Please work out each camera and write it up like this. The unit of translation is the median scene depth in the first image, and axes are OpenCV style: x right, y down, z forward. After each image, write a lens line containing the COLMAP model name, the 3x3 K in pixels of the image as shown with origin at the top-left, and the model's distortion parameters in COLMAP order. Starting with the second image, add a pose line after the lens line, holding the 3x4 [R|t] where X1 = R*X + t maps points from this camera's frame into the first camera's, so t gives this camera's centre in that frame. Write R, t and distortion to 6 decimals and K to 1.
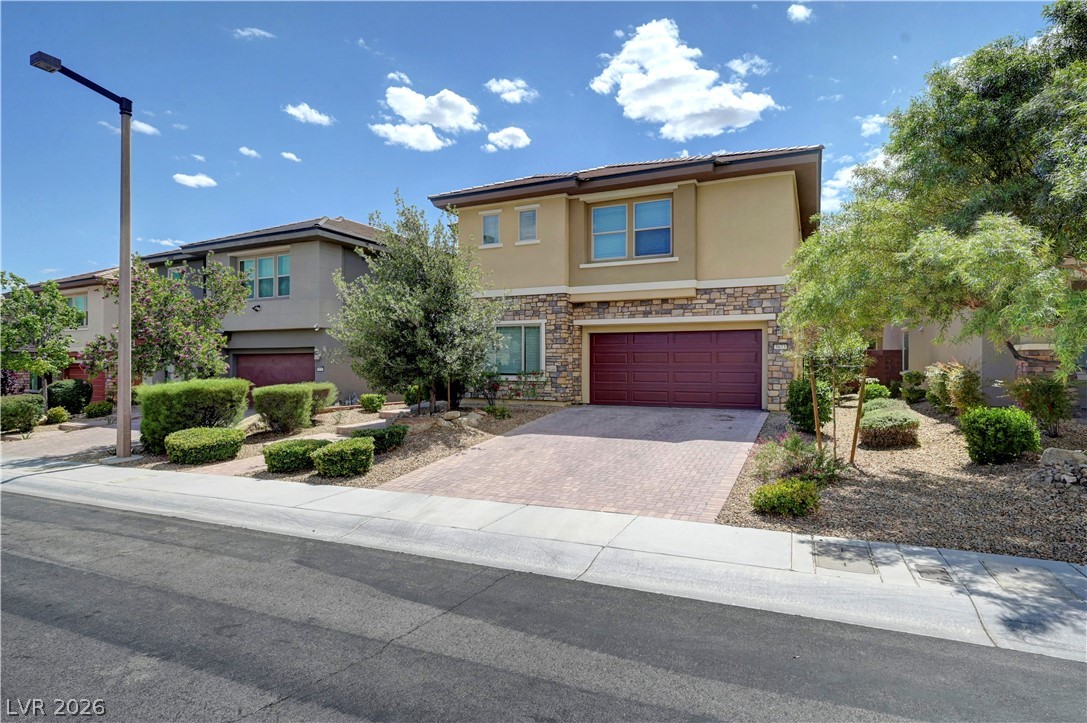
lens RADIAL K [[555.6, 0, 571.5], [0, 555.6, 360.5], [0, 0, 1]] dist [-0.003603, -0.000358]
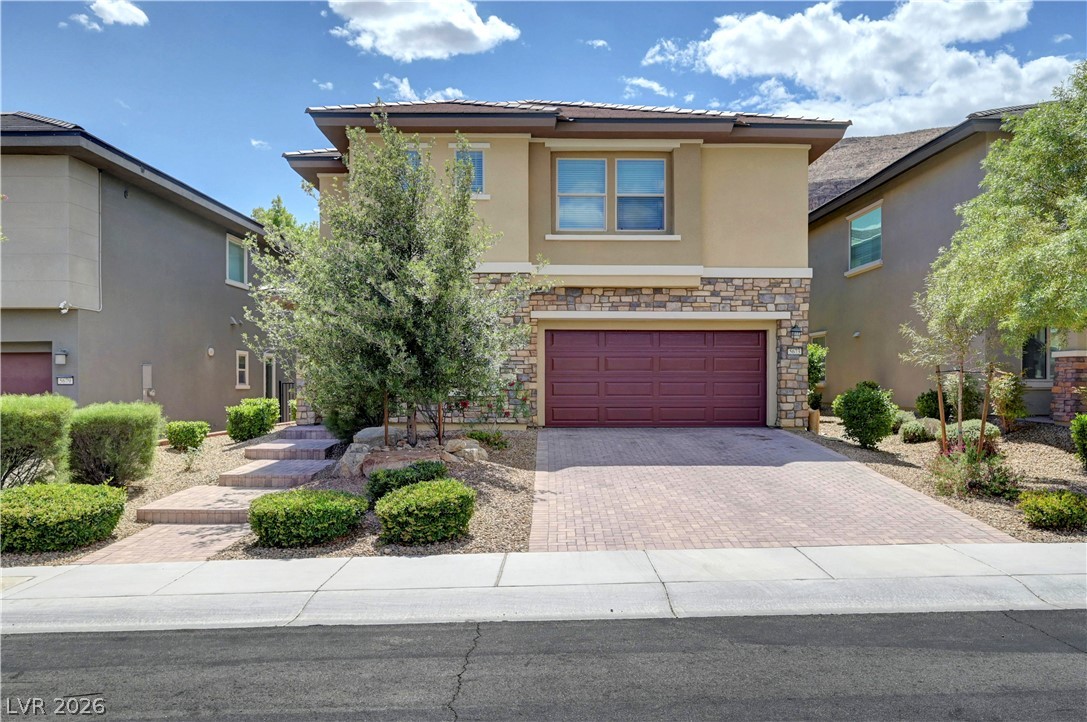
lens RADIAL K [[774.2, 0, 545.2], [0, 774.2, 384.0], [0, 0, 1]] dist [-0.003907, -0.000253]
pose [[0.907091, -0.004575, 0.420911, -0.432054], [-0.002234, 0.999875, 0.015682, 0.006927], [-0.420930, -0.015165, 0.906966, 0.082752]]
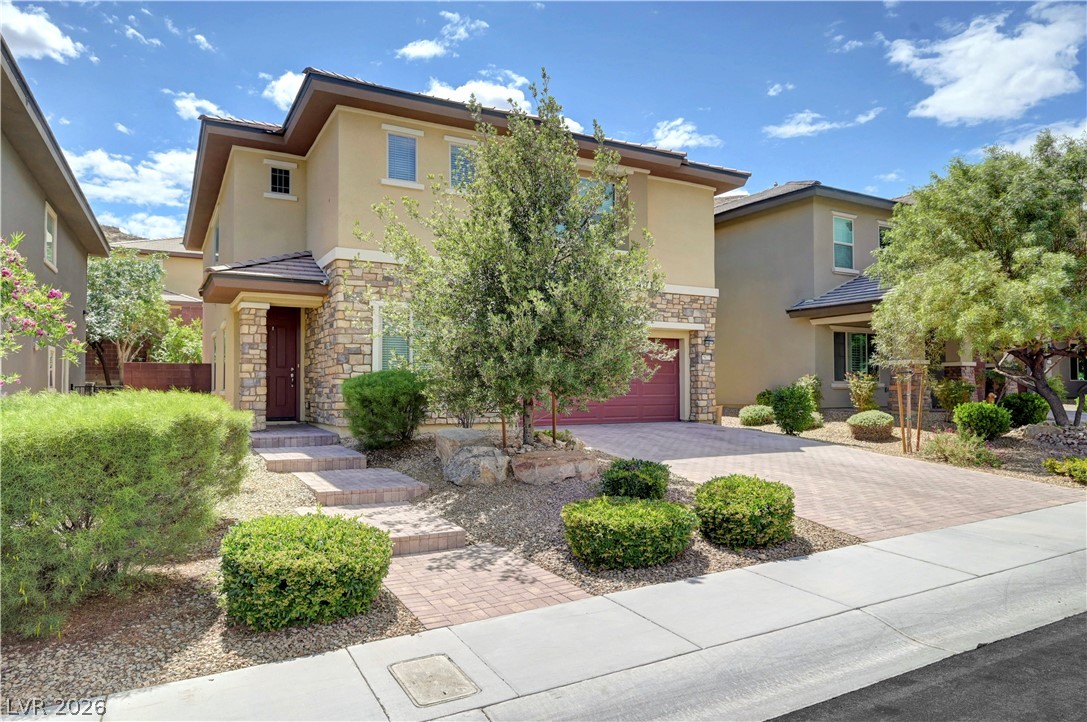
lens RADIAL K [[671.3, 0, 543.6], [0, 671.3, 372.6], [0, 0, 1]] dist [-0.001300, -0.000520]
pose [[0.615405, 0.014141, 0.788084, -0.717378], [-0.005231, 0.999890, -0.013857, 0.020480], [-0.788193, 0.004405, 0.615412, 0.444880]]
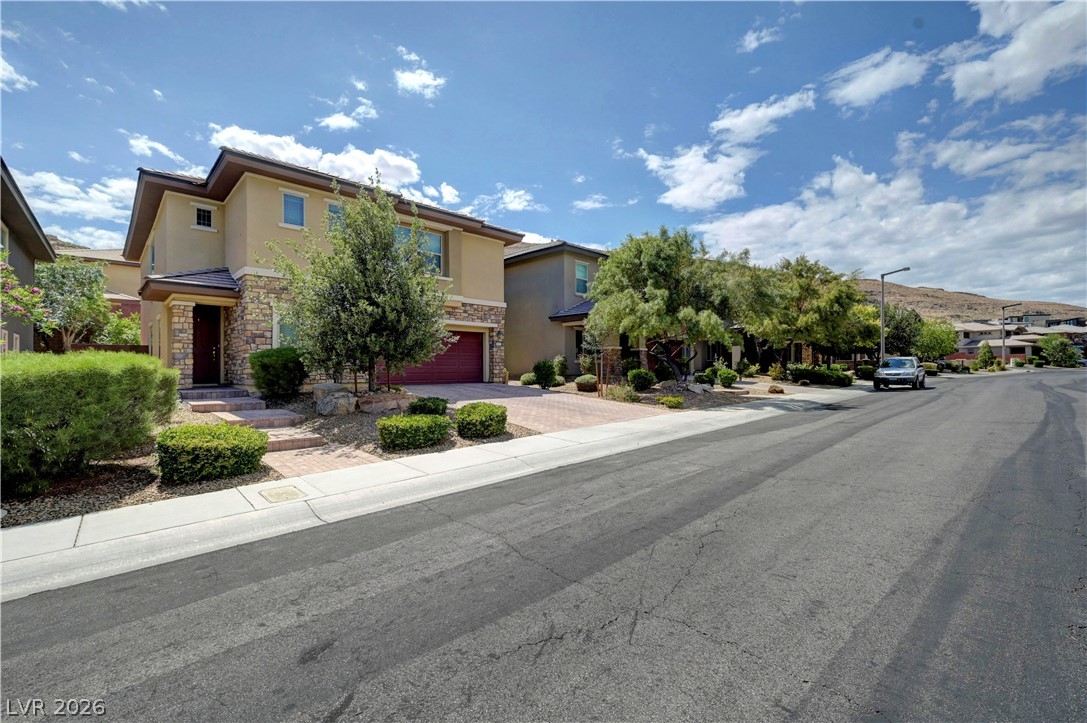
lens RADIAL K [[451.7, 0, 531.6], [0, 451.7, 364.6], [0, 0, 1]] dist [-0.000866, -0.000145]
pose [[0.406719, 0.003174, 0.913548, -0.775404], [-0.005672, 0.999983, -0.000949, 0.036328], [-0.913536, -0.004796, 0.406730, 0.325672]]
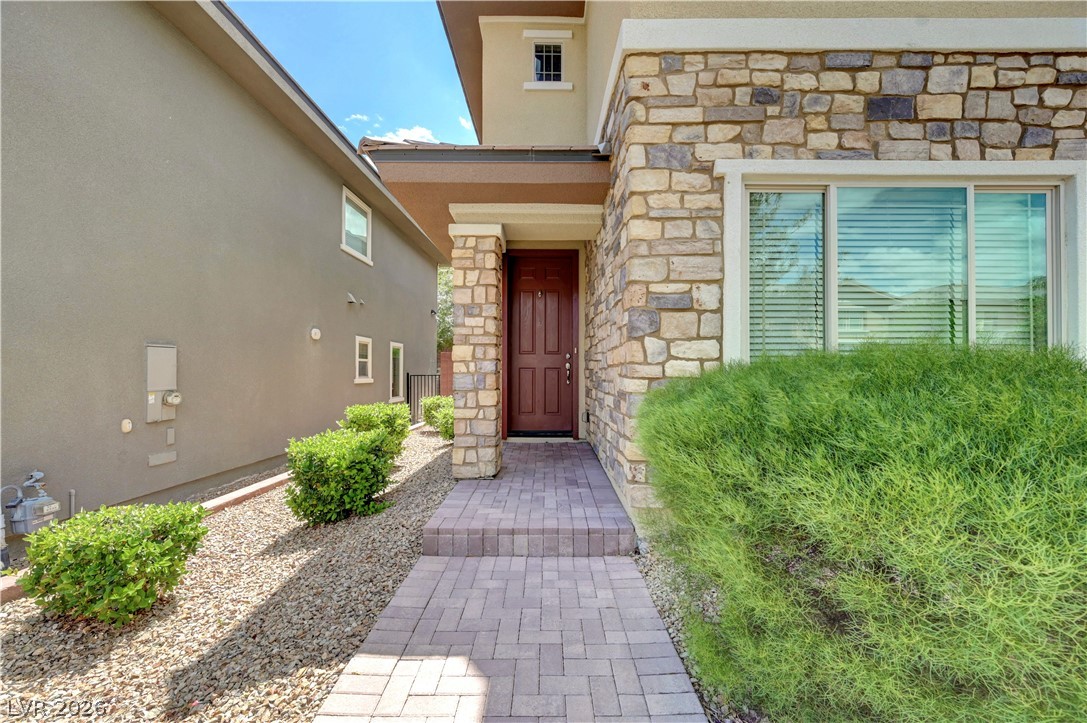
lens RADIAL K [[461.2, 0, 548.1], [0, 461.2, 363.1], [0, 0, 1]] dist [0.000505, 0.000039]
pose [[0.918222, 0.005456, 0.396028, -0.347578], [-0.003618, 0.999979, -0.005388, 0.012504], [-0.396049, 0.003514, 0.918222, 0.964096]]
